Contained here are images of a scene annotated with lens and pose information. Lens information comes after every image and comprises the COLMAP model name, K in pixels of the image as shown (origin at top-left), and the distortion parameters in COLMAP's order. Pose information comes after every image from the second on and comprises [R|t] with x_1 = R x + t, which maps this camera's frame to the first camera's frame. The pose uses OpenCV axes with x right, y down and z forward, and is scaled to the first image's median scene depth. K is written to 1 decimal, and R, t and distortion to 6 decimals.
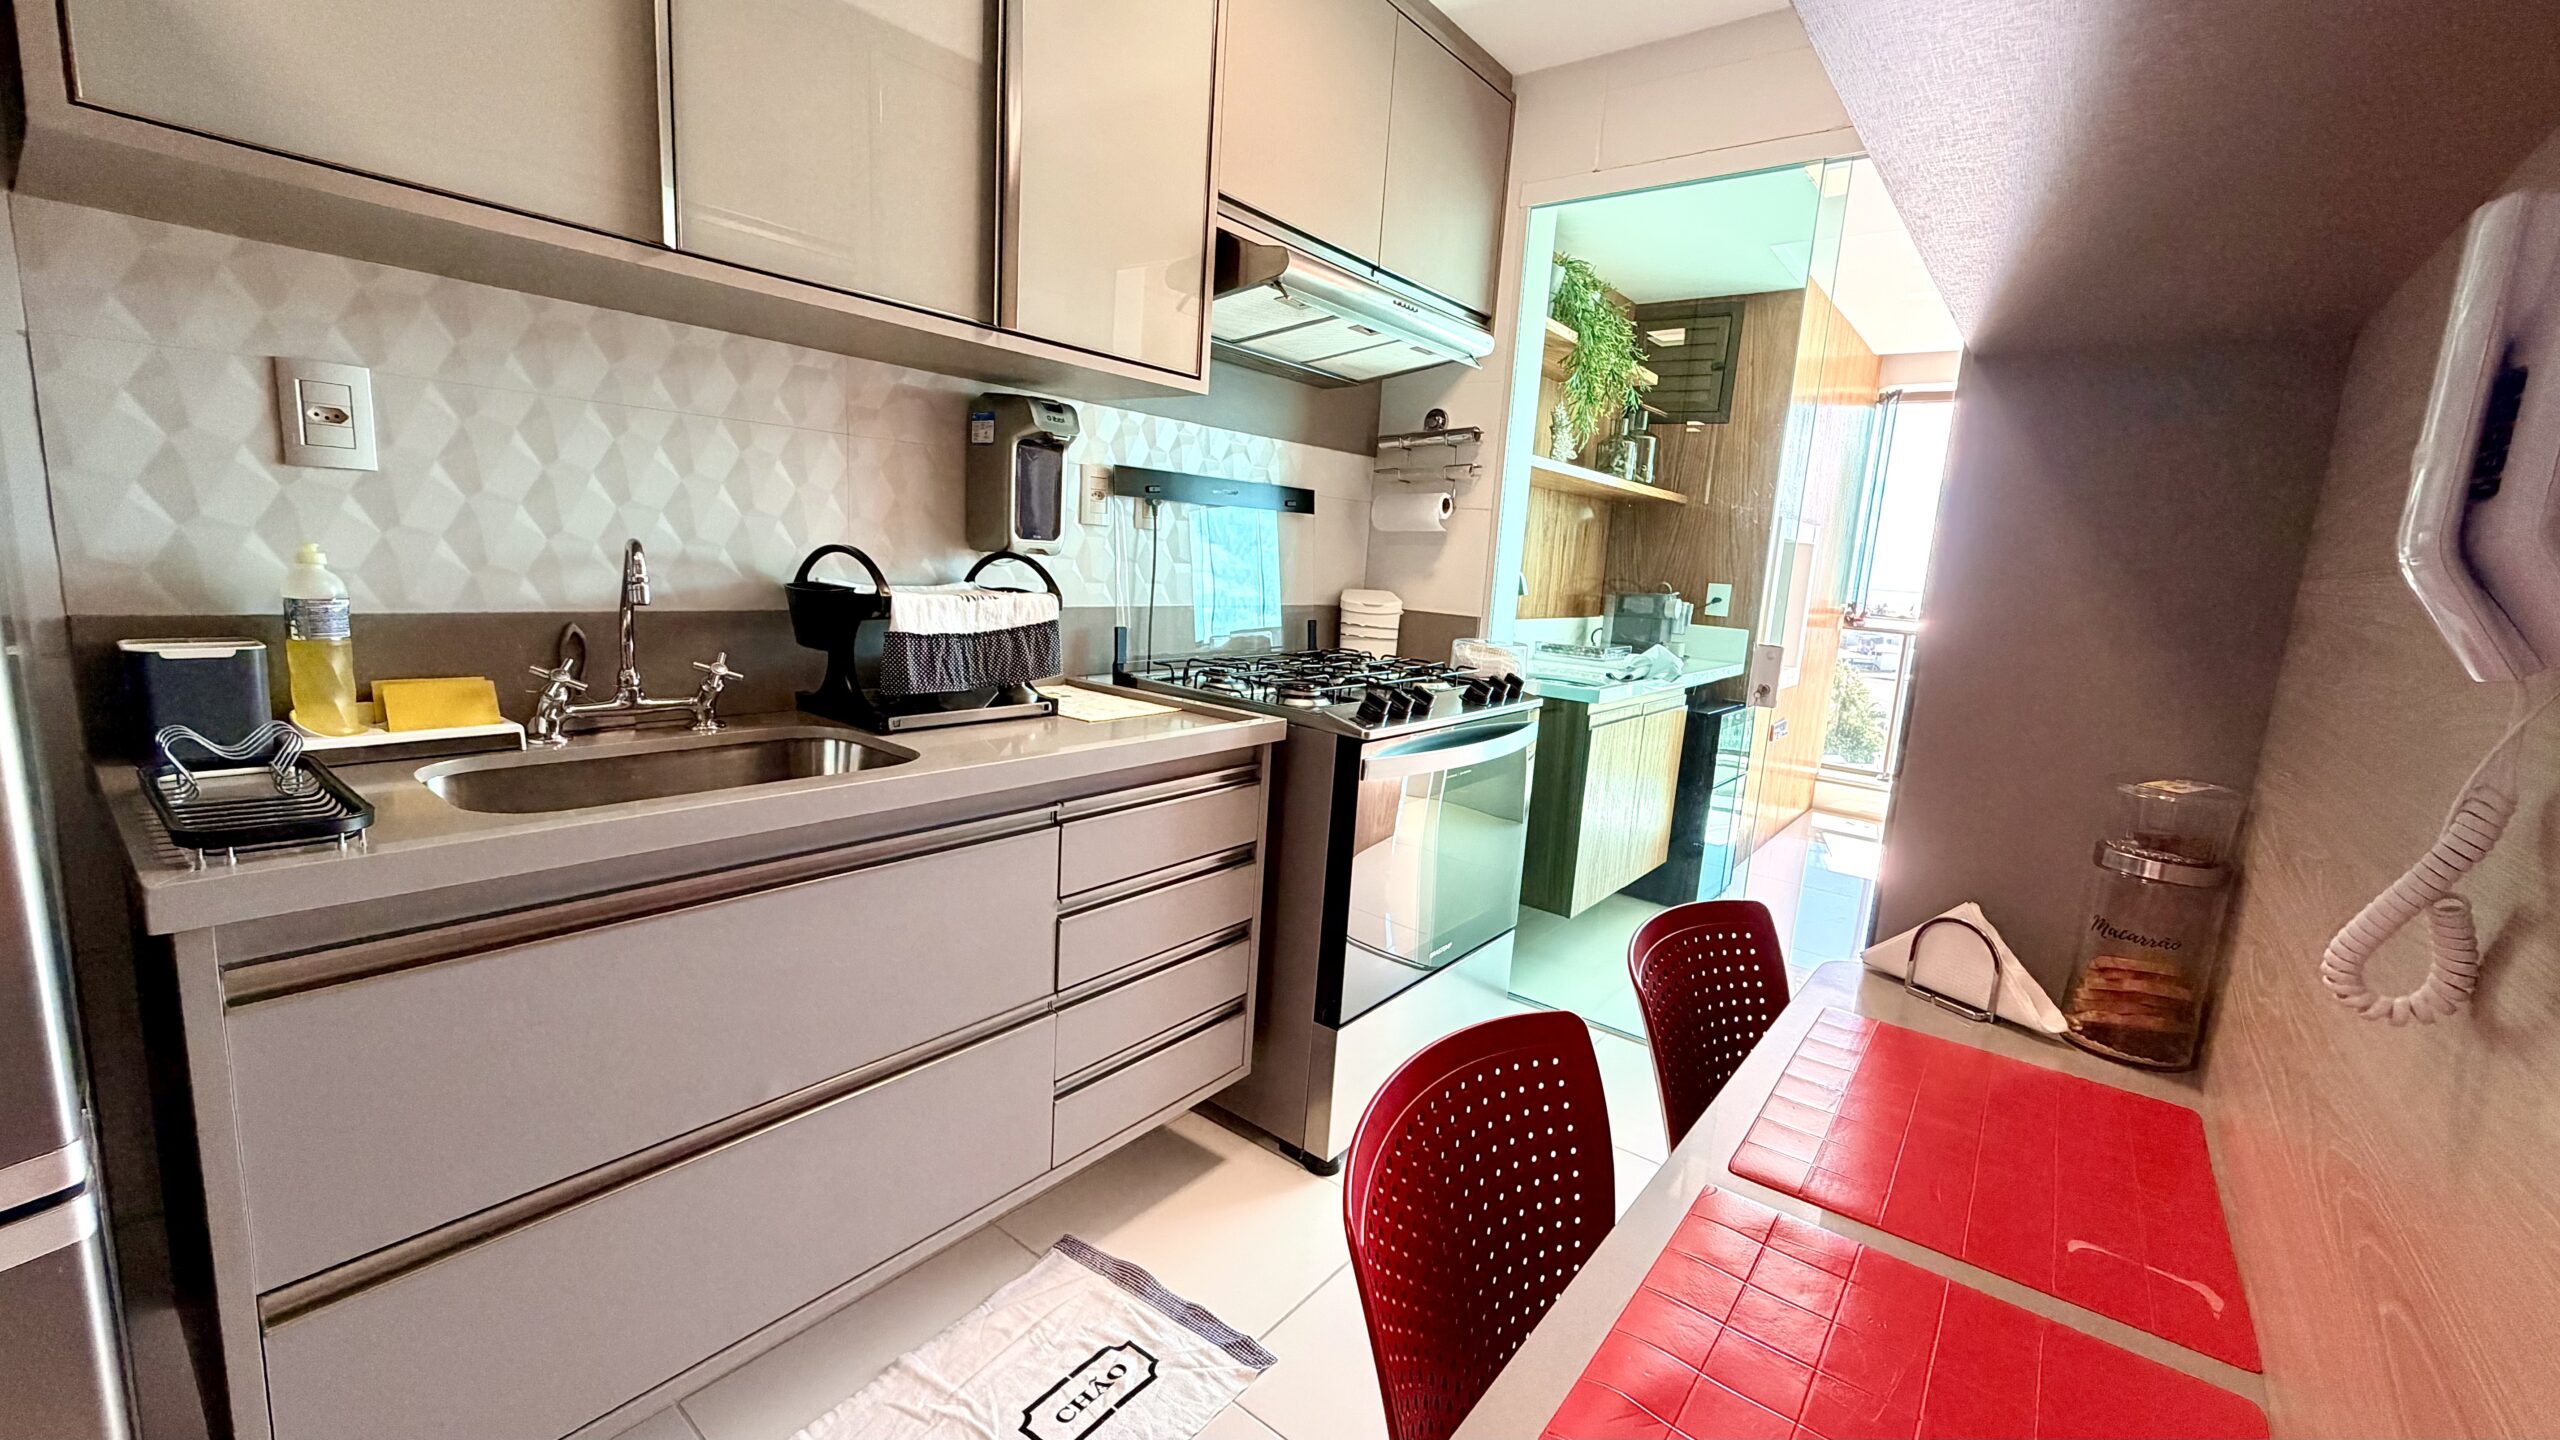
lens RADIAL K [[1015.4, 0, 1277.6], [0, 1015.4, 729.4], [0, 0, 1]] dist [-0.000022, 0.000000]
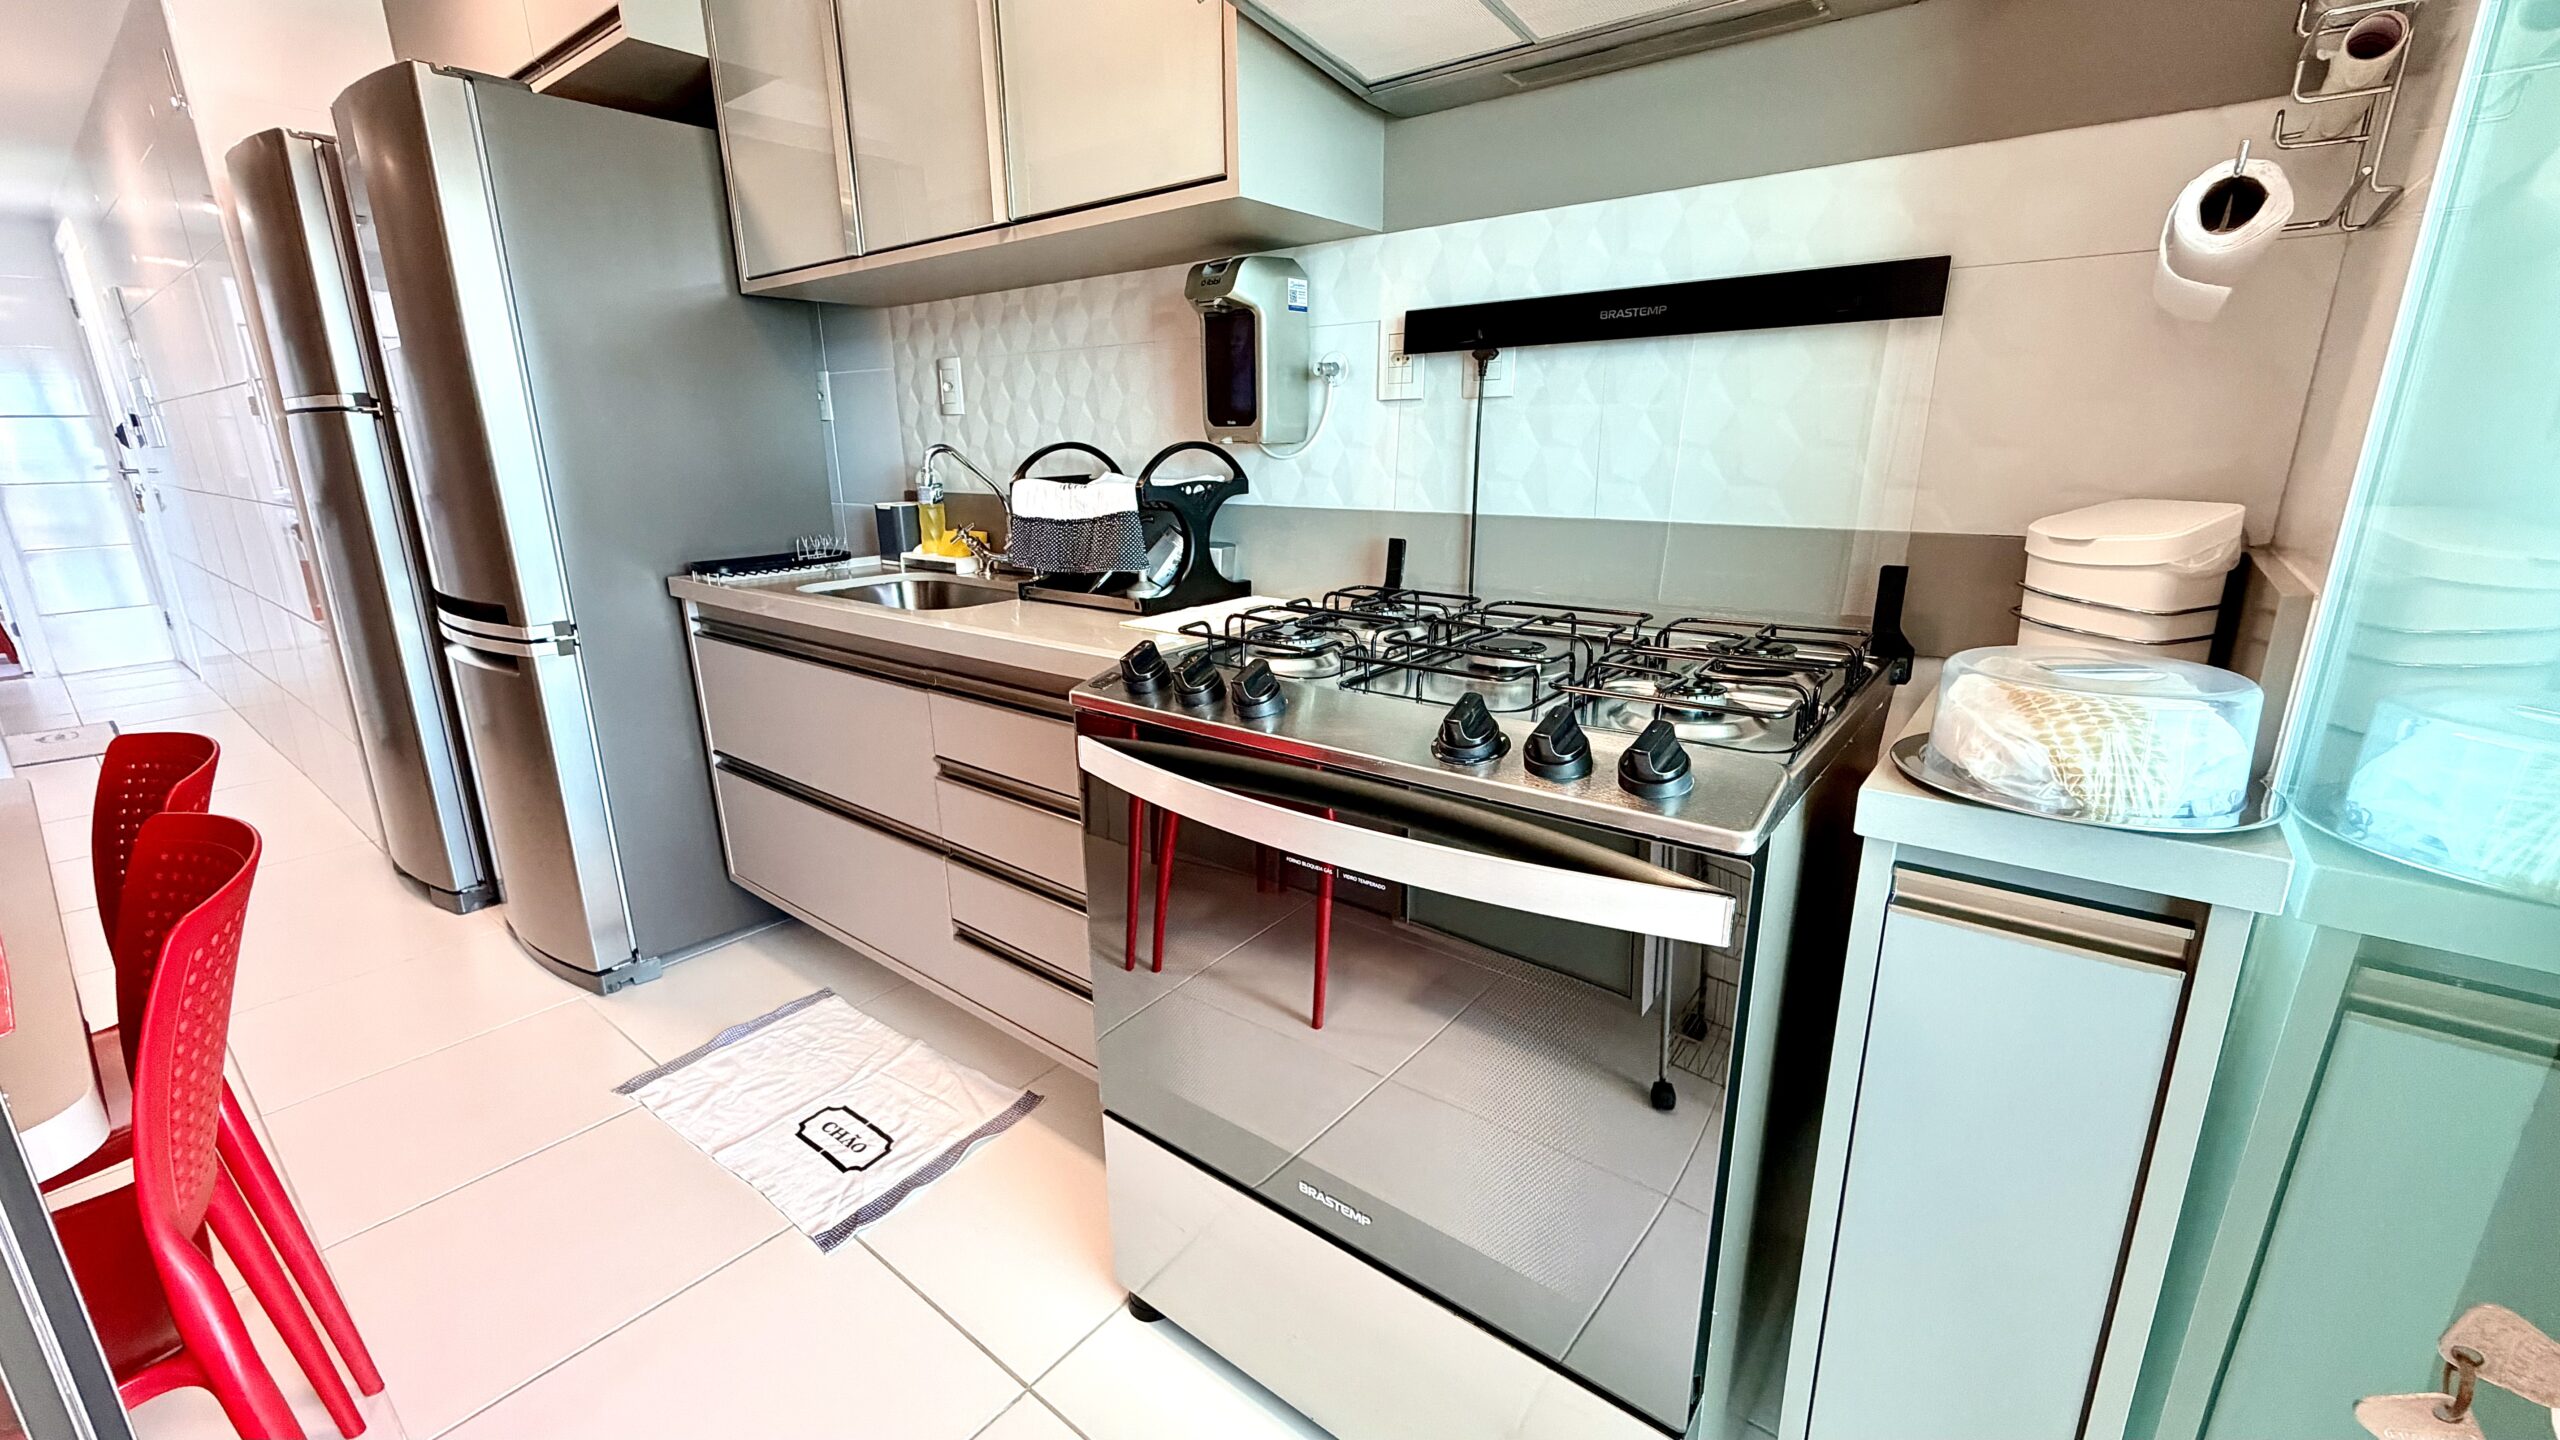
lens RADIAL K [[1025.6, 0, 1271.3], [0, 1025.6, 720.6], [0, 0, 1]] dist [0.000111, 0.000197]
pose [[-0.007509, 0.214226, -0.976755, 0.850052], [-0.160228, 0.963904, 0.212640, -0.166413], [0.987052, 0.158100, 0.027087, 1.292634]]
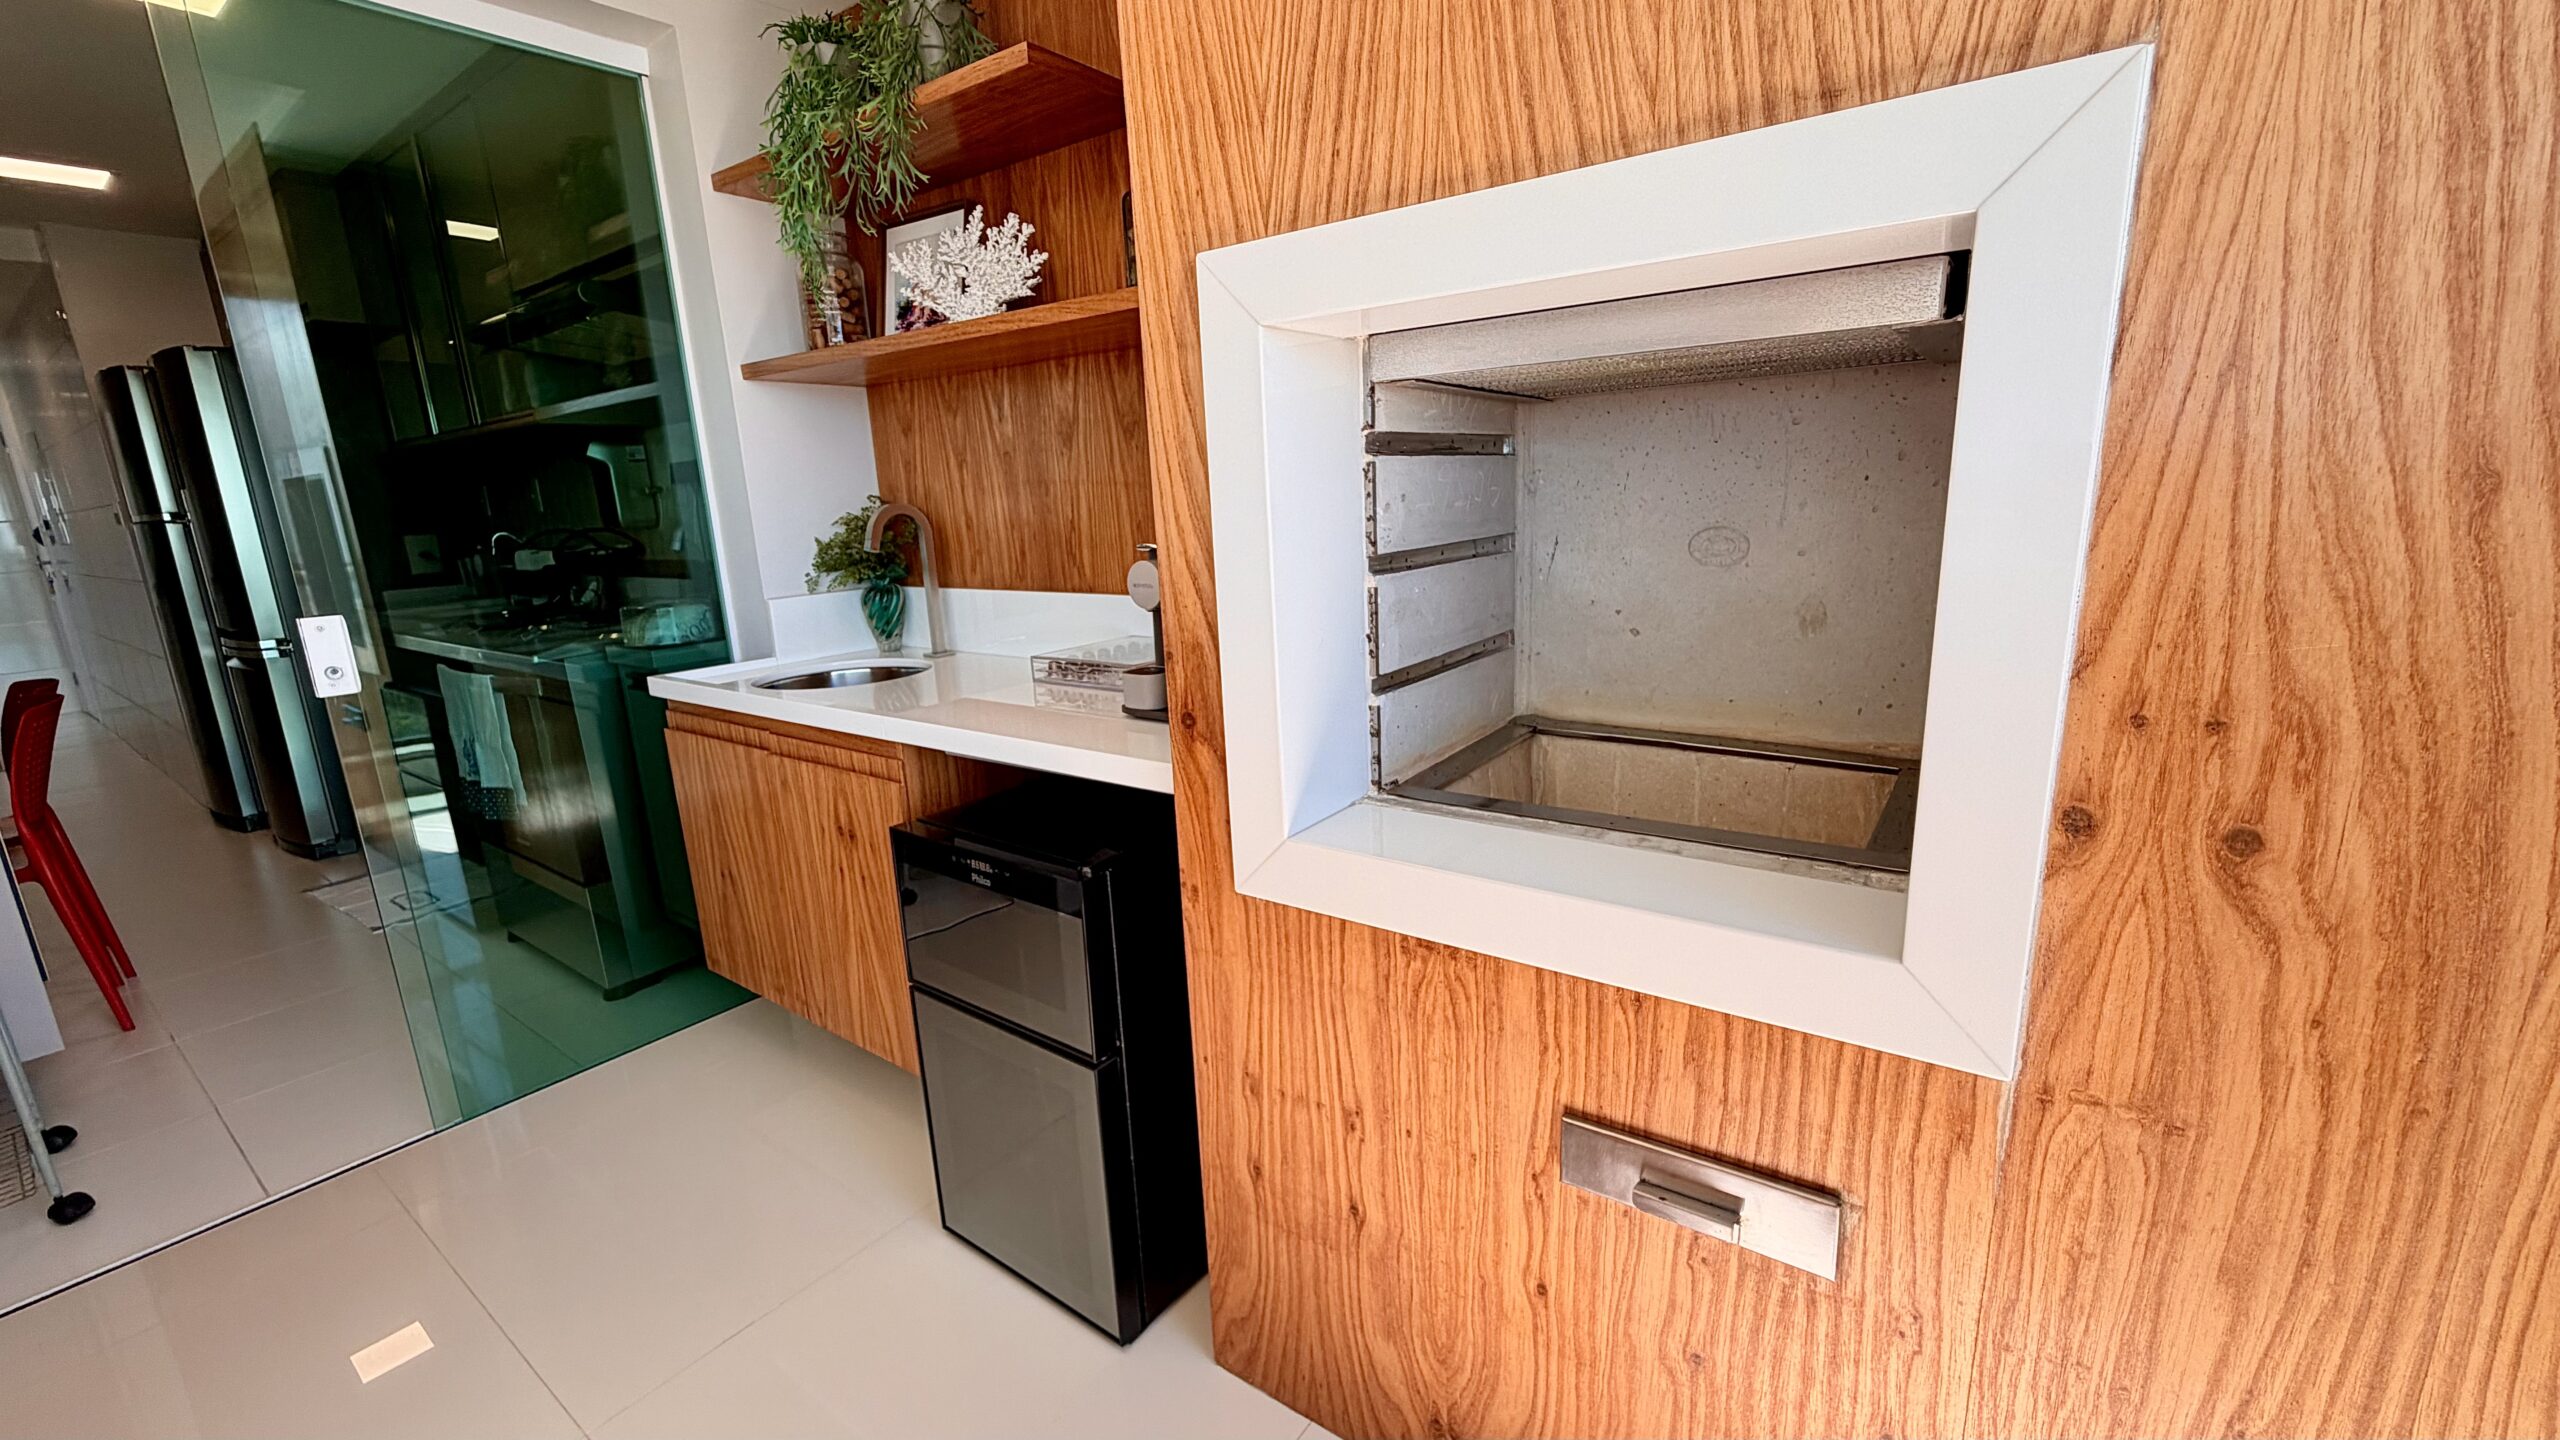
lens RADIAL K [[1025.6, 0, 1271.3], [0, 1025.6, 720.6], [0, 0, 1]] dist [0.000111, 0.000197]
pose [[0.029883, 0.167290, -0.985455, 1.973058], [-0.125535, 0.978717, 0.162339, -0.346504], [0.991639, 0.118858, 0.050247, 2.583263]]
